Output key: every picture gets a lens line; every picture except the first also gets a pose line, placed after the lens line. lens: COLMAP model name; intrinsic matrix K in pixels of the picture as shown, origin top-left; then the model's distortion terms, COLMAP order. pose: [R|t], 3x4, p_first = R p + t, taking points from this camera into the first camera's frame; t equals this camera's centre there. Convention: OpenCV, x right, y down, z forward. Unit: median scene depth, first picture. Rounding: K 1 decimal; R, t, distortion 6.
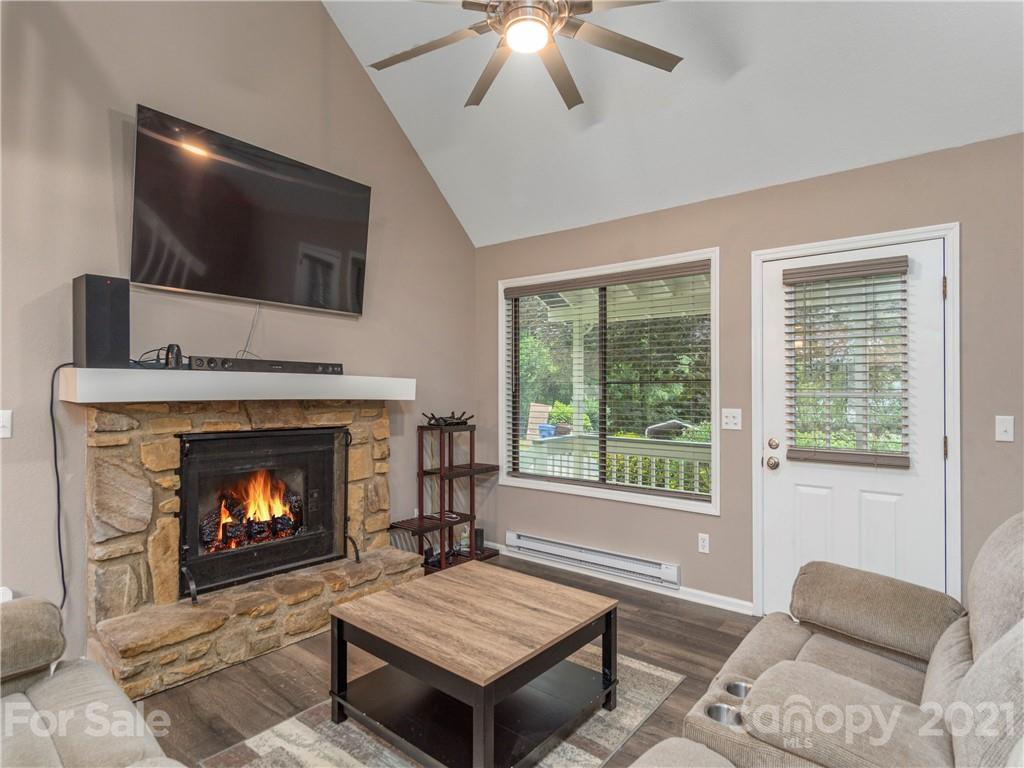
lens RADIAL K [[548.2, 0, 512.0], [0, 548.2, 384.0], [0, 0, 1]] dist [-0.003155, 0.000046]
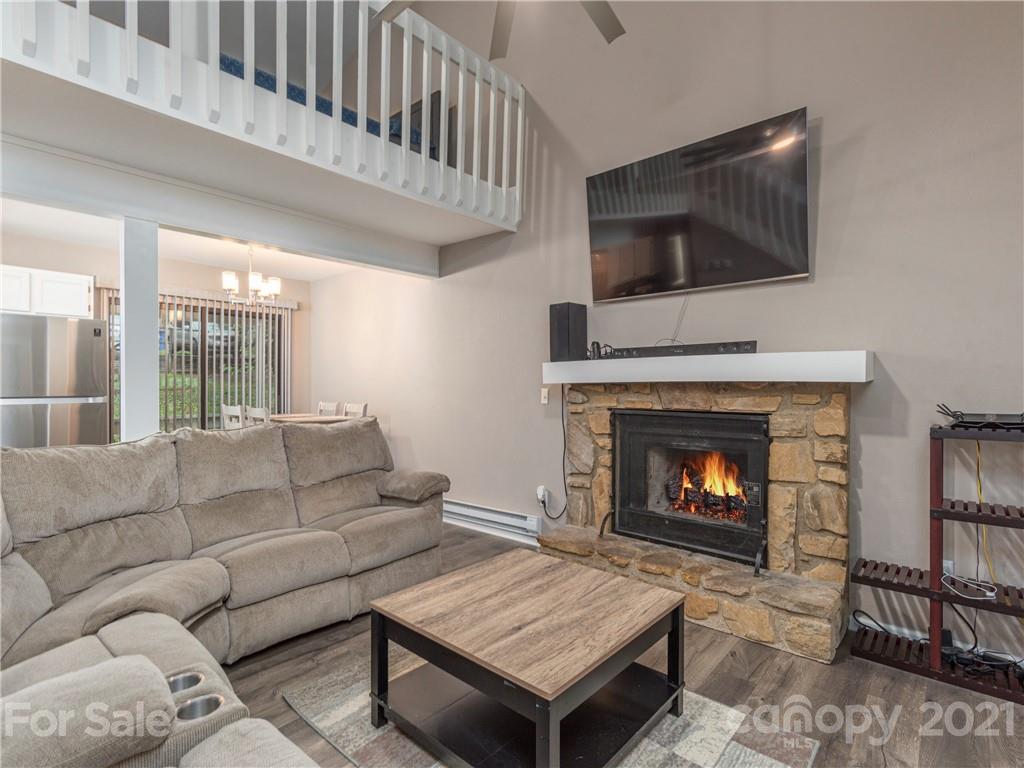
lens RADIAL K [[513.0, 0, 512.0], [0, 513.0, 384.0], [0, 0, 1]] dist [0.003722, 0.000551]
pose [[-0.047591, -0.011386, -0.998802, 0.630941], [0.015962, 0.999799, -0.012158, 0.043234], [0.998739, -0.016522, -0.047400, 0.803384]]
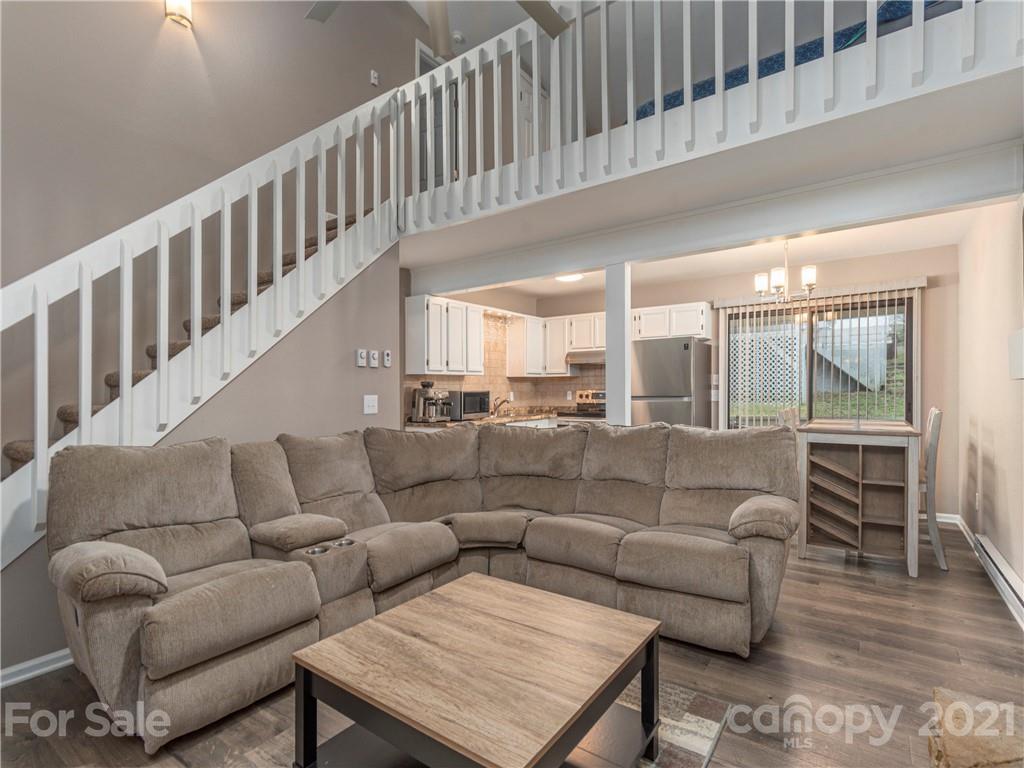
lens RADIAL K [[503.8, 0, 512.0], [0, 503.8, 384.0], [0, 0, 1]] dist [-0.002335, -0.000468]
pose [[-0.998422, 0.002014, -0.056128, -0.046305], [0.003733, 0.999526, -0.030549, 0.049994], [0.056040, -0.030710, -0.997956, 1.368637]]
